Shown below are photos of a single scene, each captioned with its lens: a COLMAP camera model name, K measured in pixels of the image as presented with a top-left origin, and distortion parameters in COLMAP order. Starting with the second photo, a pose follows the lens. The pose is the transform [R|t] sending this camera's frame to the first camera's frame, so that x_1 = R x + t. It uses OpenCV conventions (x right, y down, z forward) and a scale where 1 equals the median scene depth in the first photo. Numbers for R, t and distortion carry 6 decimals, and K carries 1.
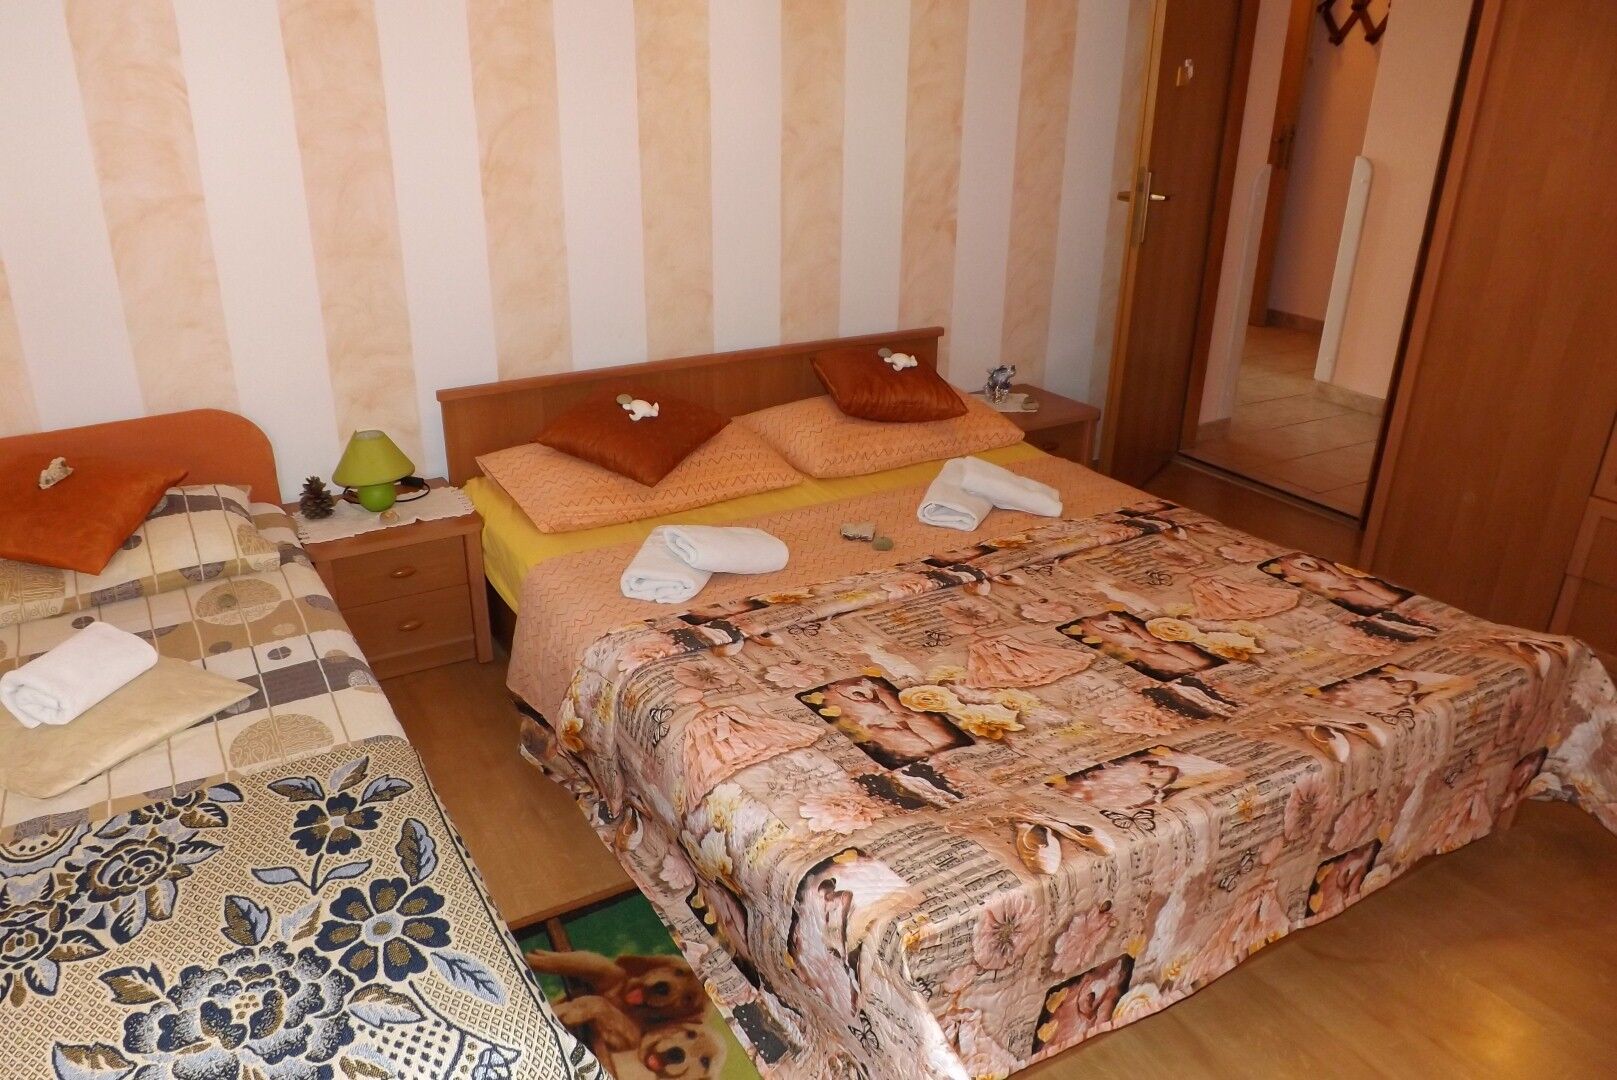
lens RADIAL K [[1138.5, 0, 714.0], [0, 1138.5, 539.2], [0, 0, 1]] dist [-0.061427, -0.002093]
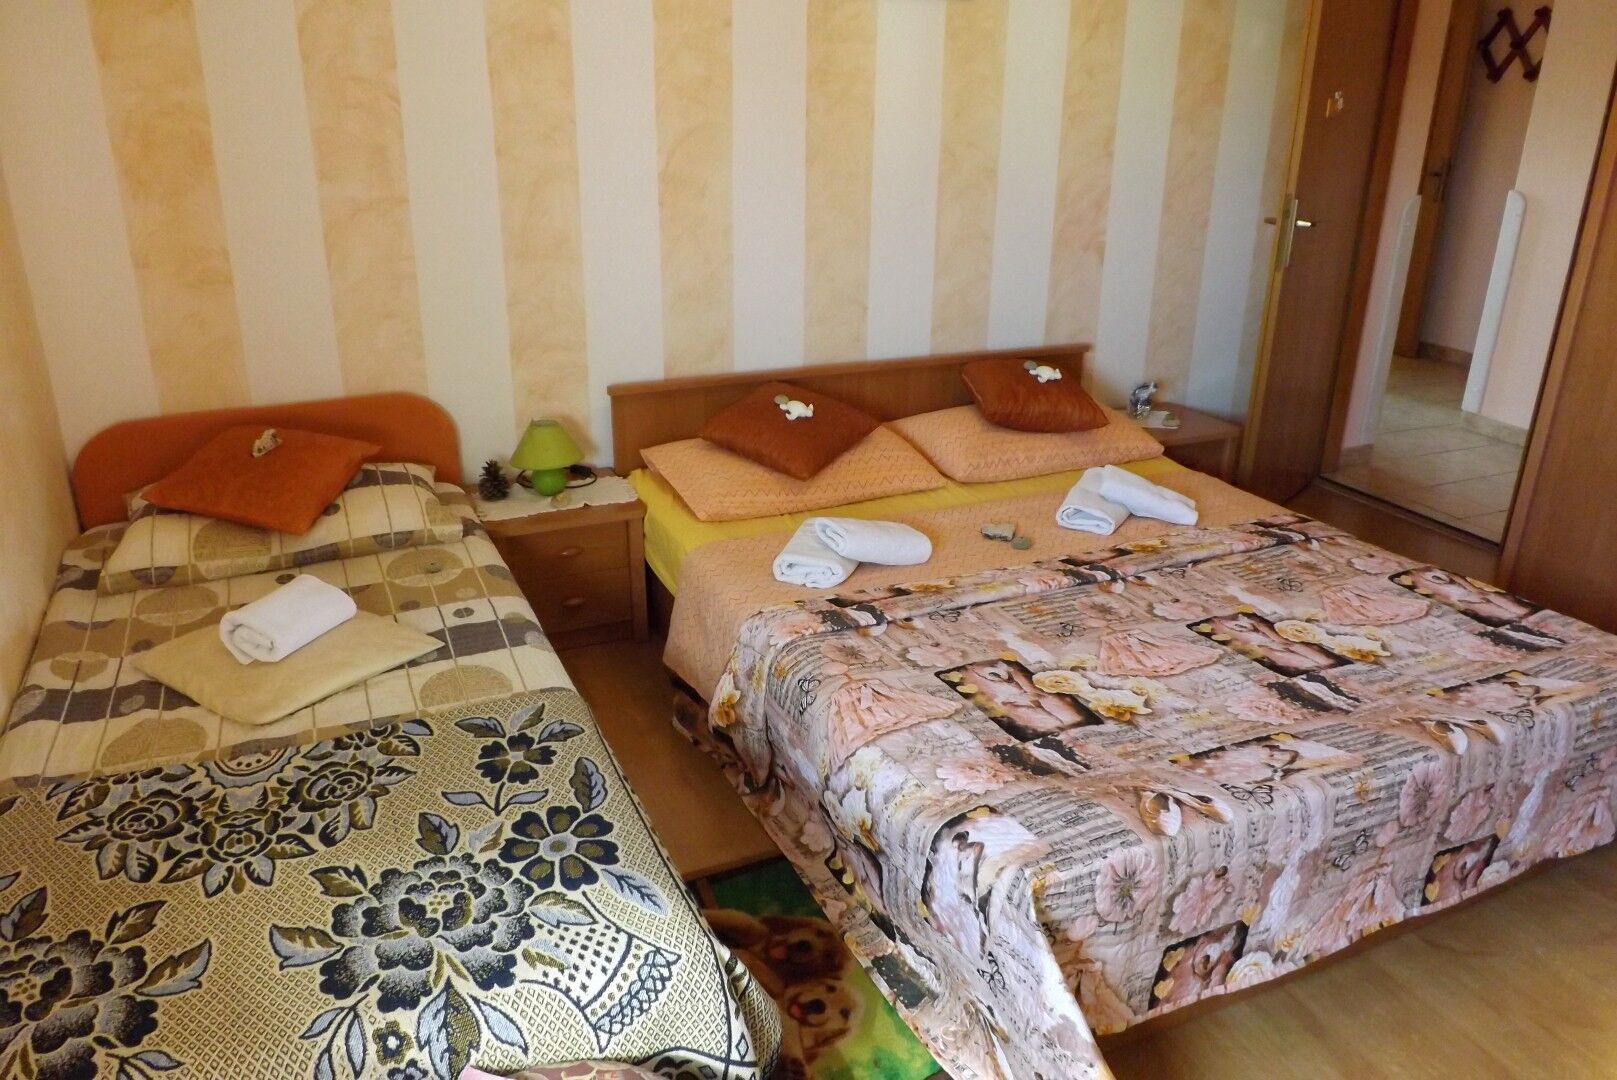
lens RADIAL K [[1118.7, 0, 768.7], [0, 1118.7, 527.0], [0, 0, 1]] dist [-0.045641, -0.005026]
pose [[0.996415, 0.040810, -0.074110, -0.013705], [-0.042592, 0.998836, -0.022633, 0.034241], [0.073100, 0.025708, 0.996993, -0.071648]]
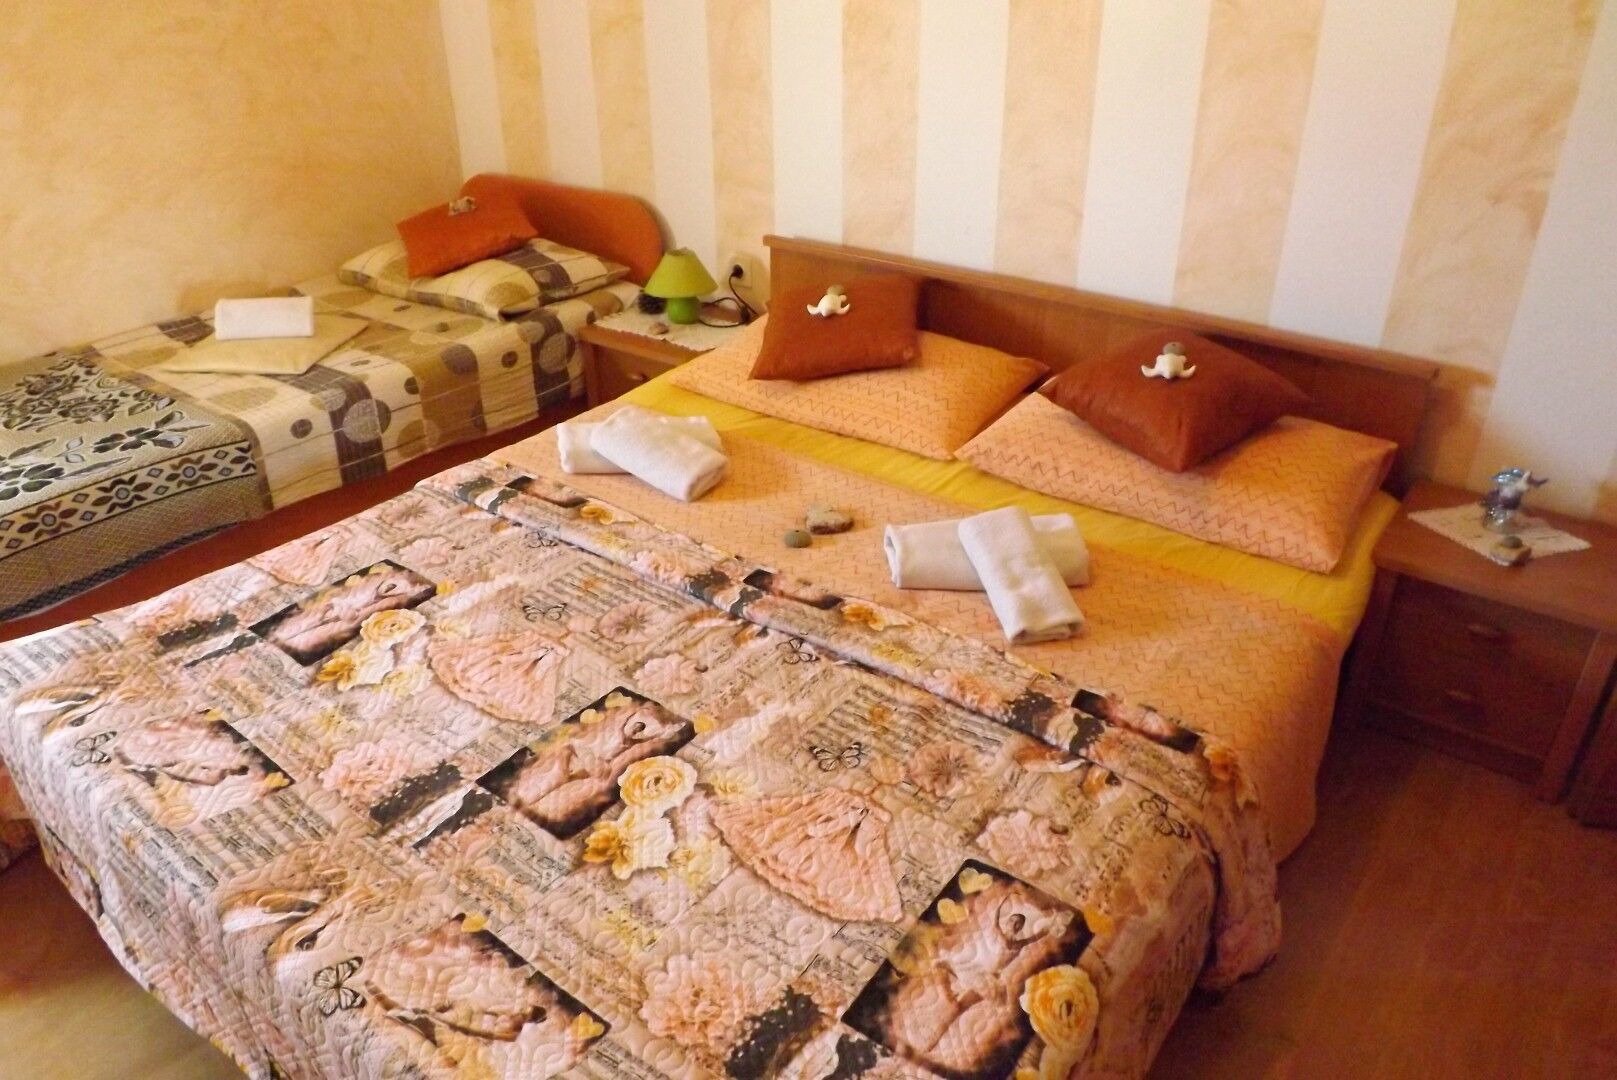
lens RADIAL K [[1114.8, 0, 808.5], [0, 1114.8, 540.0], [0, 0, 1]] dist [-0.043269, -0.004388]
pose [[0.428522, 0.449418, -0.783832, 1.129632], [-0.337366, 0.884364, 0.322621, -0.368664], [0.838185, 0.126188, 0.530588, 0.876537]]
